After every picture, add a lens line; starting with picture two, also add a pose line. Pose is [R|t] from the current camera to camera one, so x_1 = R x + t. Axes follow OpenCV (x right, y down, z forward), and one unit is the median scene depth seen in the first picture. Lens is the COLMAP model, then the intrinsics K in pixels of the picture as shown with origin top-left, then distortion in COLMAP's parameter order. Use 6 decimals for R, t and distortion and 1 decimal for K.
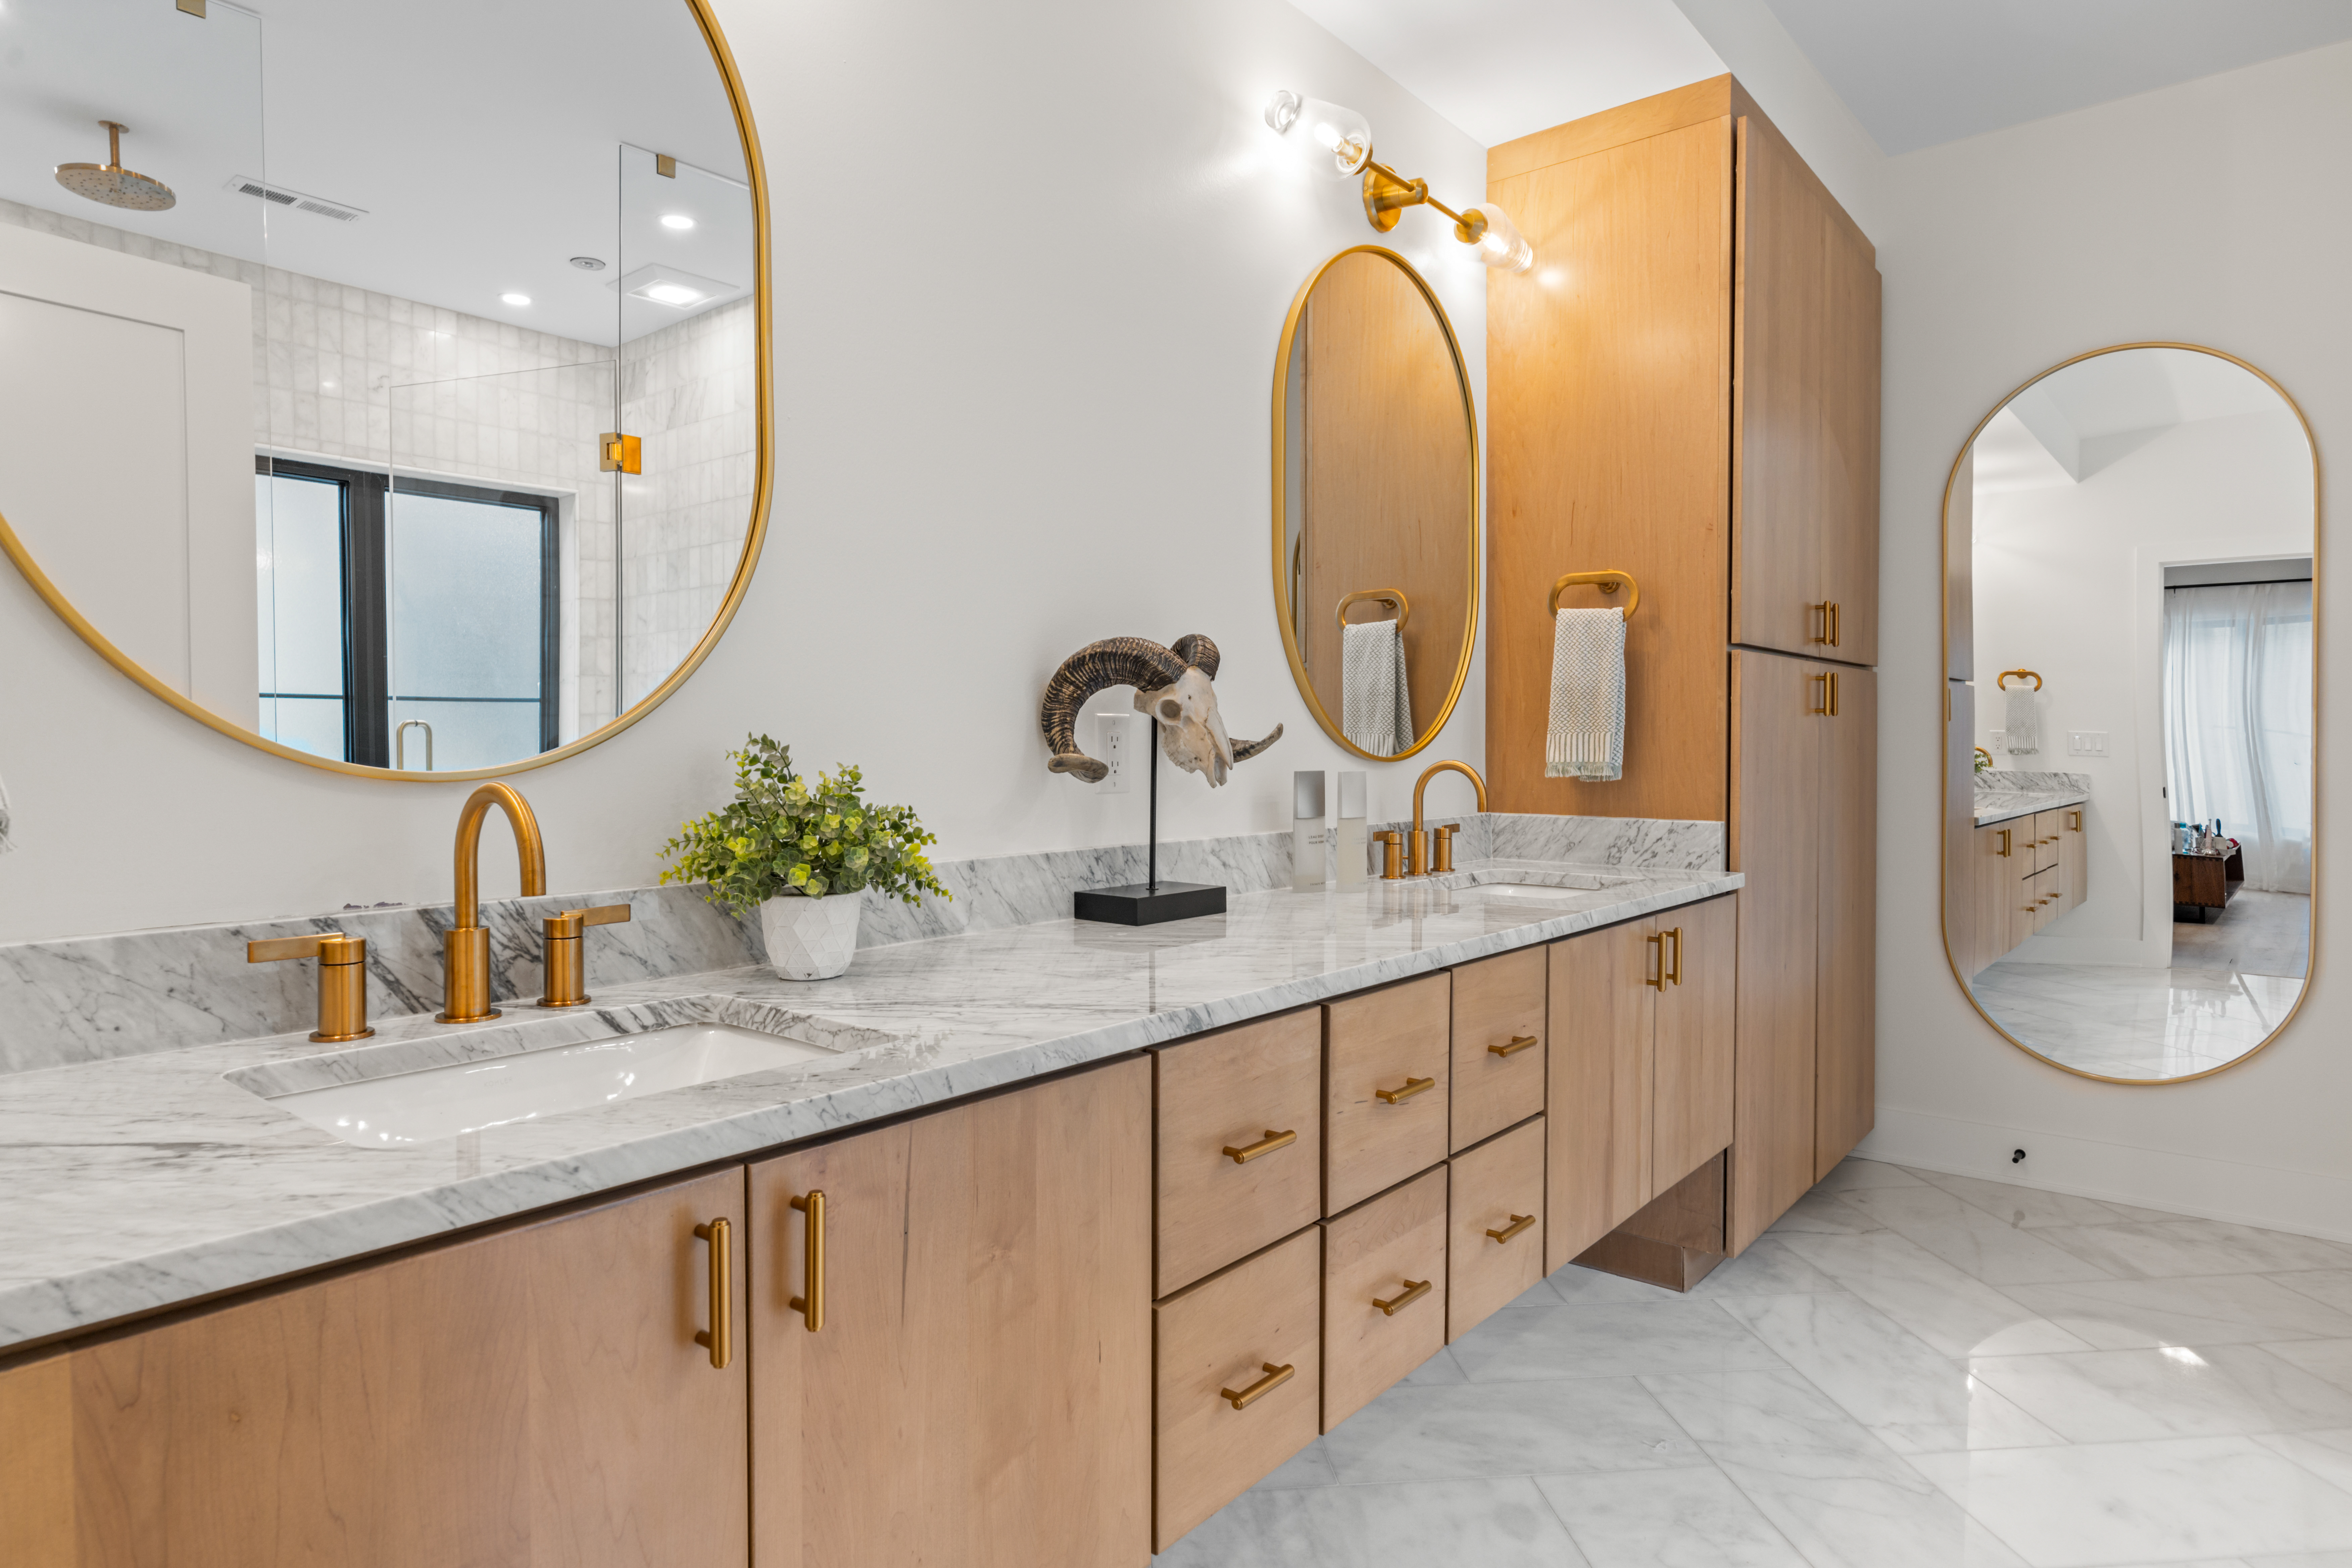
lens RADIAL K [[1358.1, 0, 1177.3], [0, 1358.1, 773.8], [0, 0, 1]] dist [0.007475, 0.001516]
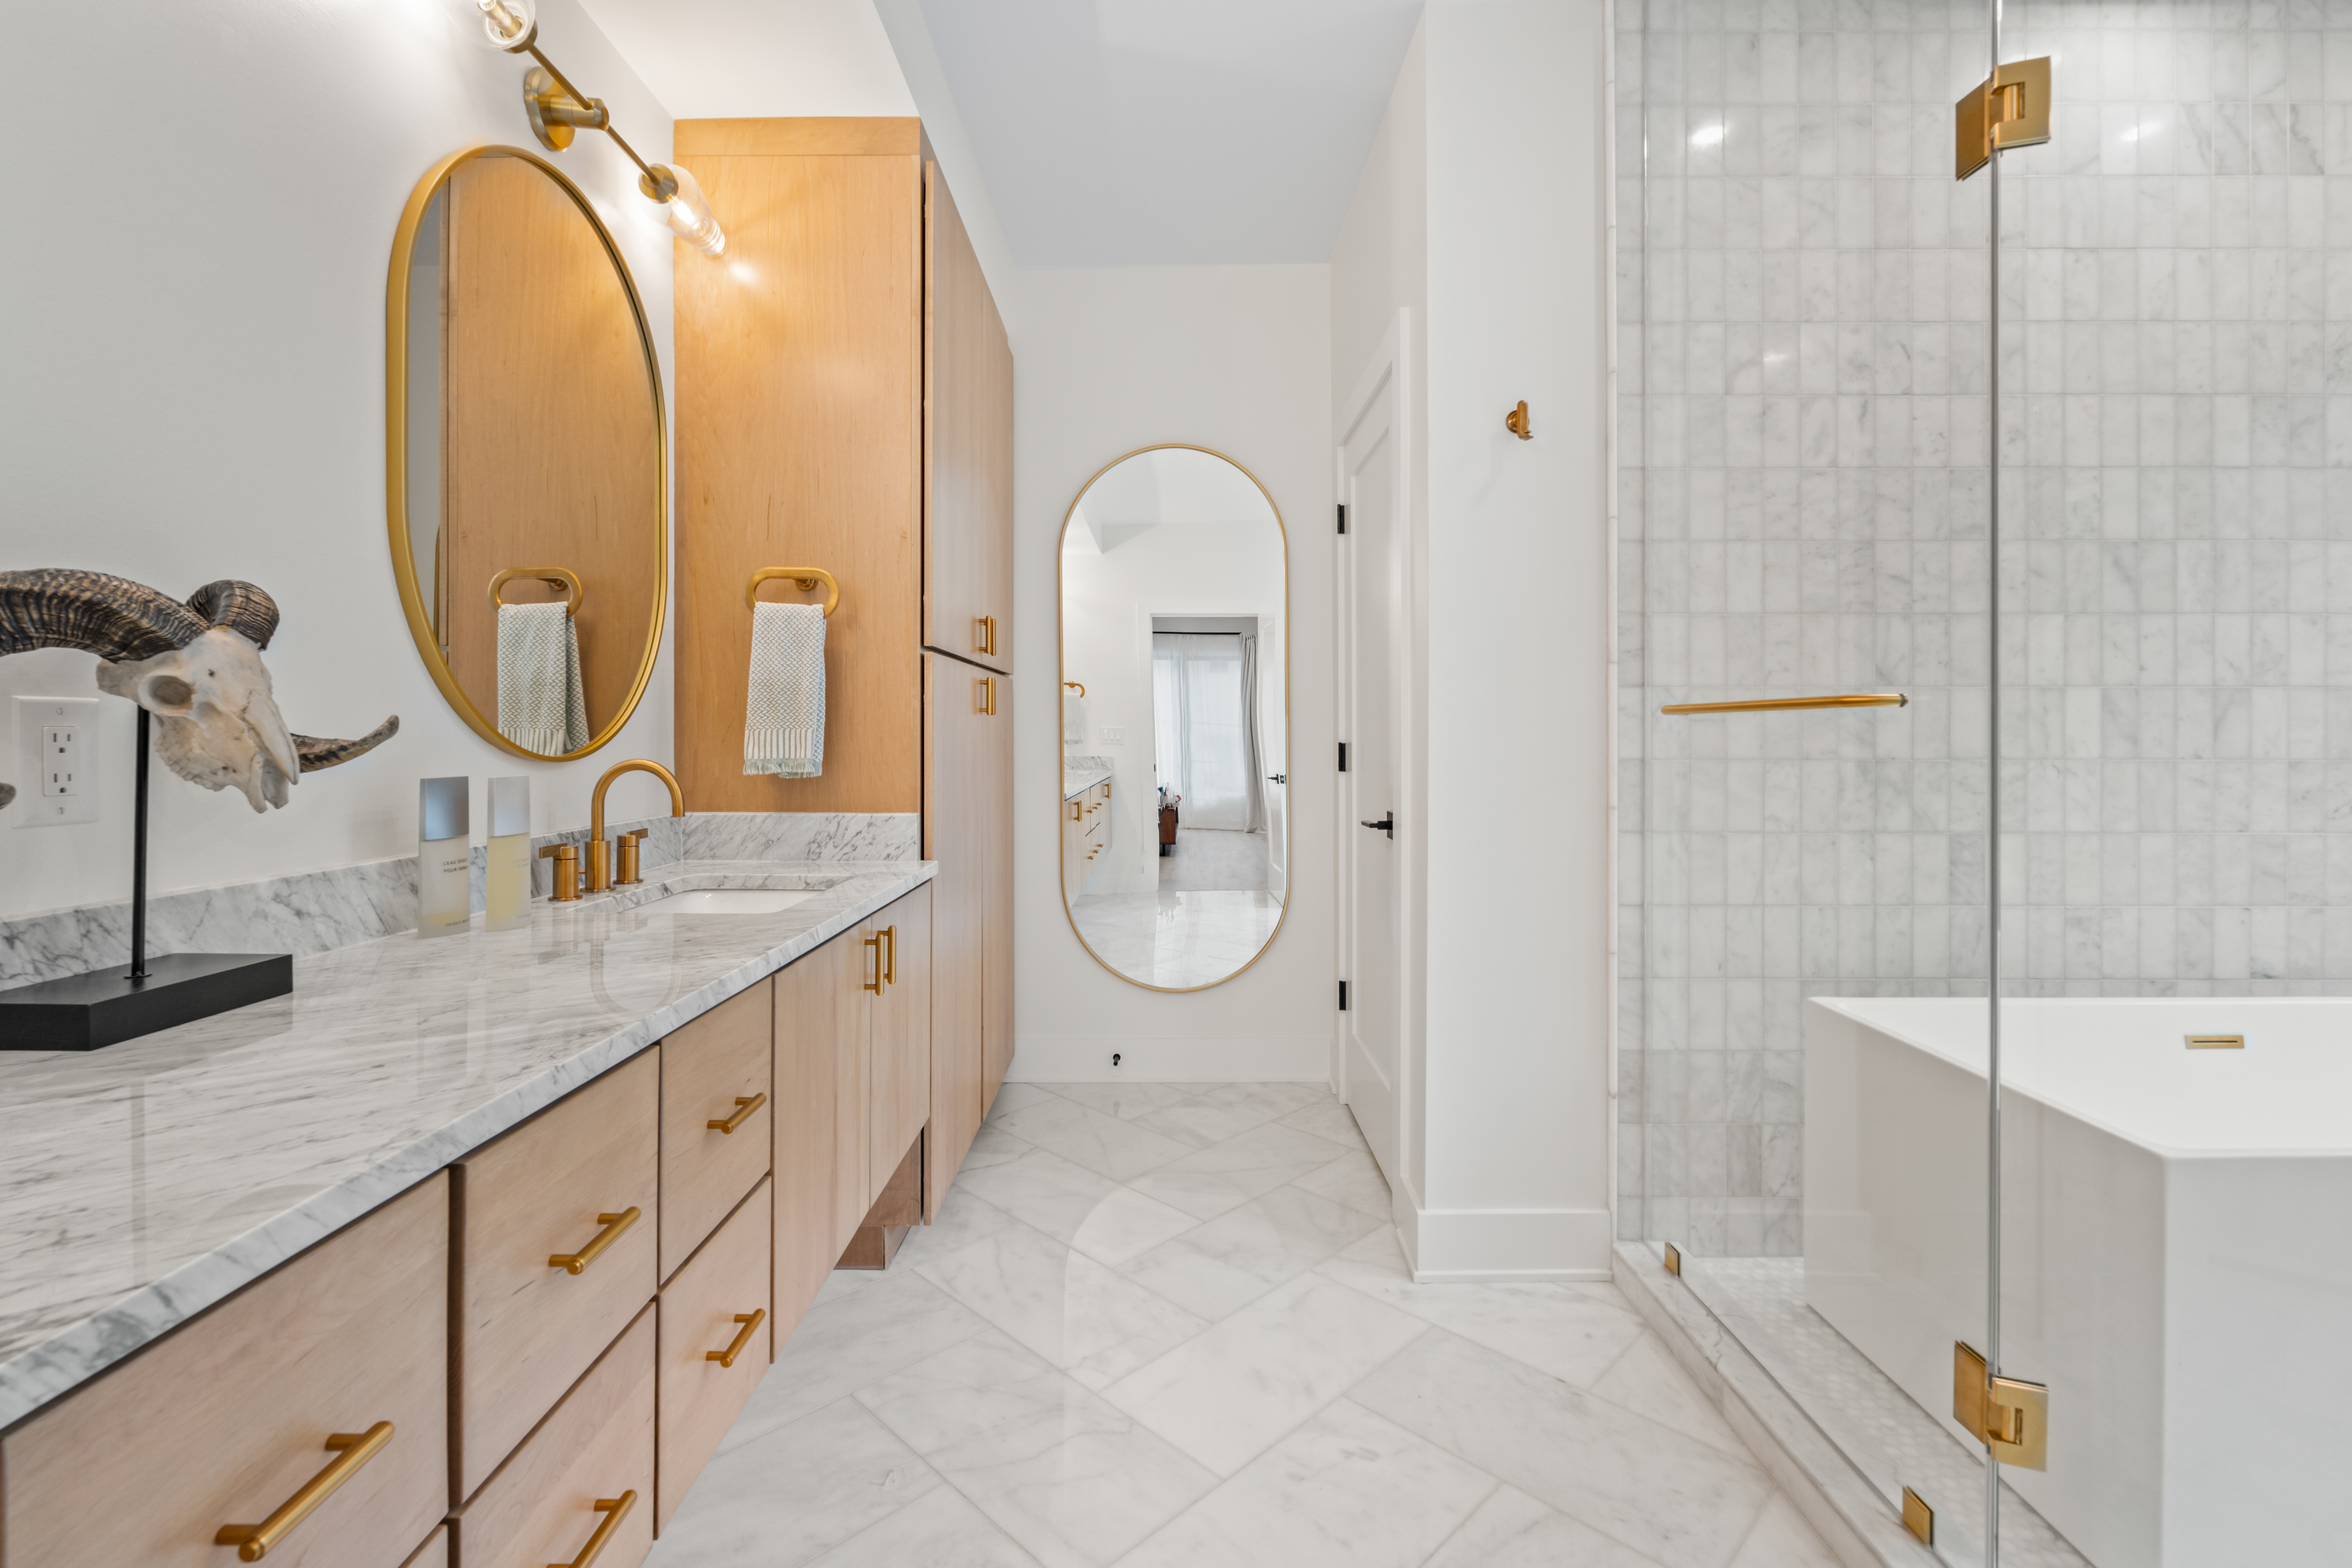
lens RADIAL K [[1051.8, 0, 1169.9], [0, 1051.8, 735.8], [0, 0, 1]] dist [-0.002280, 0.000070]
pose [[0.773122, 0.001026, 0.634256, 0.032471], [0.012082, 0.999793, -0.016345, -0.009651], [-0.634142, 0.020300, 0.772950, 0.239972]]
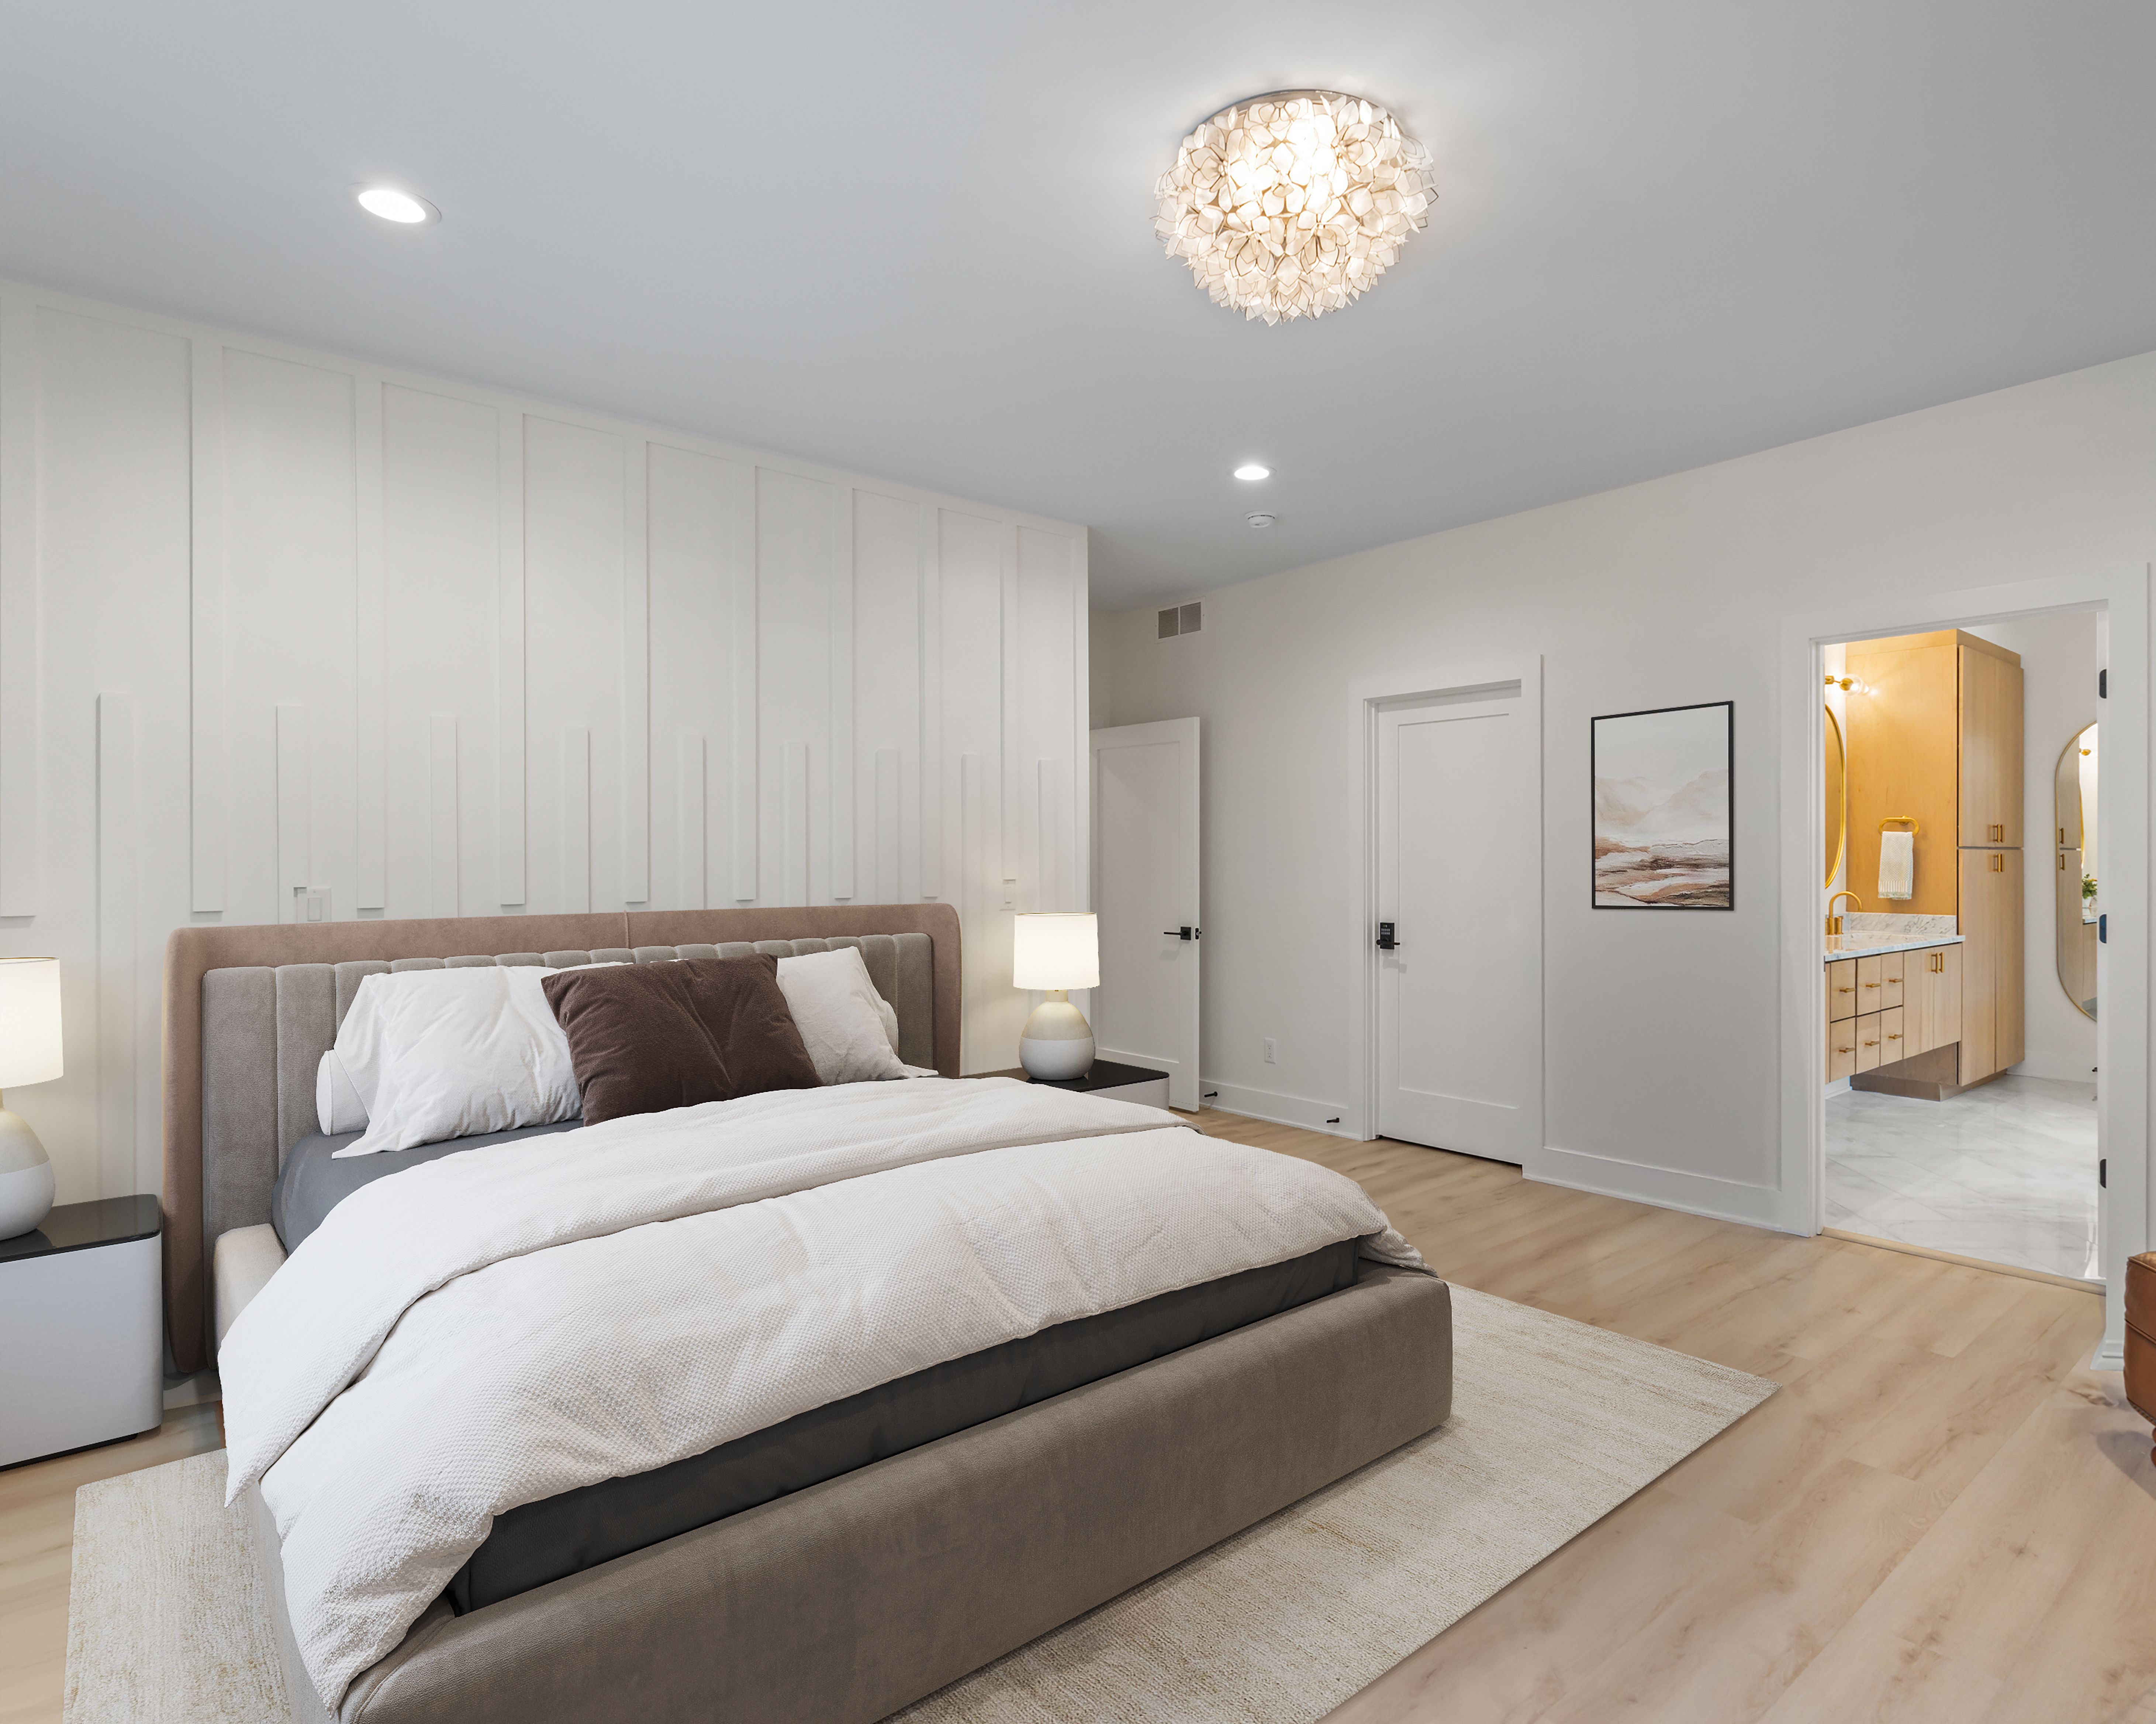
lens RADIAL K [[1327.2, 0, 1079.6], [0, 1327.2, 860.8], [0, 0, 1]] dist [0.004558, 0.001502]
pose [[0.987711, 0.000434, -0.156291, -0.850425], [-0.003141, 0.999849, -0.017075, -0.020495], [0.156260, 0.017356, 0.987563, -1.762306]]
